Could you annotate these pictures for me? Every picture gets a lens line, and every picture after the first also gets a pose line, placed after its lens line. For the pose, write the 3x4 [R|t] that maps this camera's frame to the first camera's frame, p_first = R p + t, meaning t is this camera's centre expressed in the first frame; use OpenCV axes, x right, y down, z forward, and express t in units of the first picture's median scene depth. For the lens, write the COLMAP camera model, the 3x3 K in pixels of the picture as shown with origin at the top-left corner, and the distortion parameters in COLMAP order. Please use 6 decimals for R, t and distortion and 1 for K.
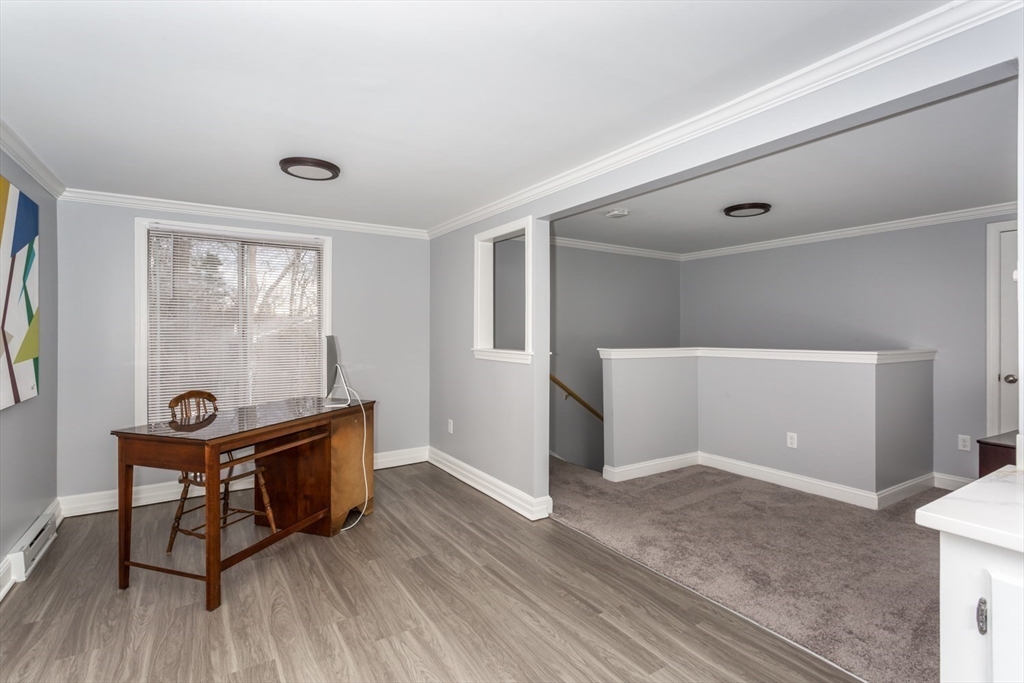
lens RADIAL K [[485.7, 0, 508.8], [0, 485.7, 337.3], [0, 0, 1]] dist [0.000395, -0.000042]
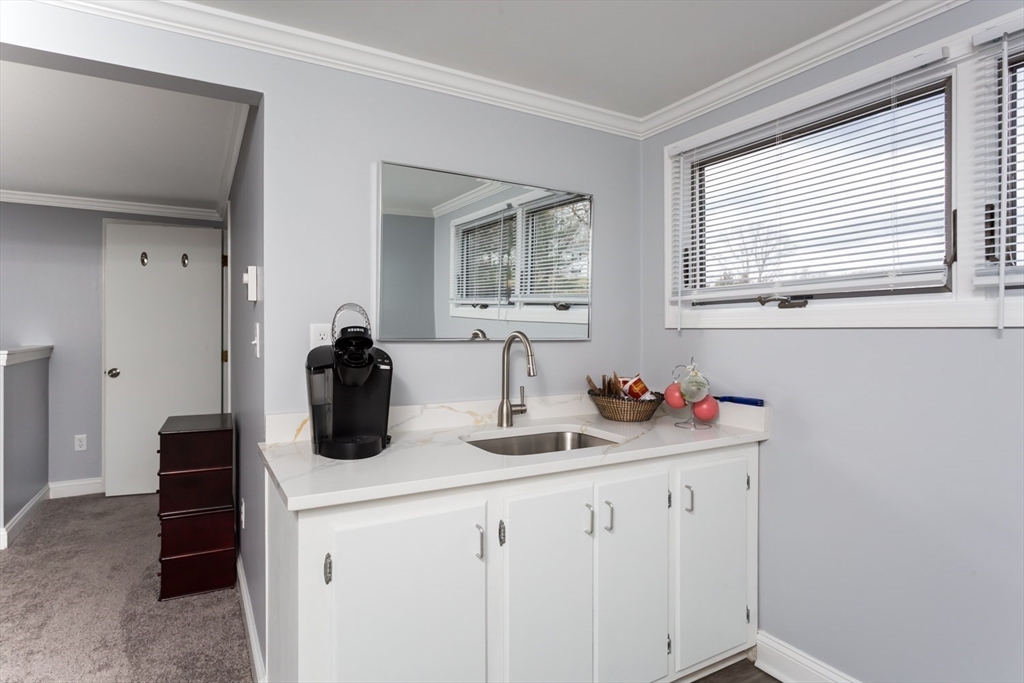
lens RADIAL K [[533.1, 0, 507.7], [0, 533.1, 336.2], [0, 0, 1]] dist [-0.000457, 0.000132]
pose [[0.043637, -0.009456, 0.999003, -0.109884], [0.001950, 0.999954, 0.009380, -0.000402], [-0.999046, 0.001539, 0.043653, 0.189762]]
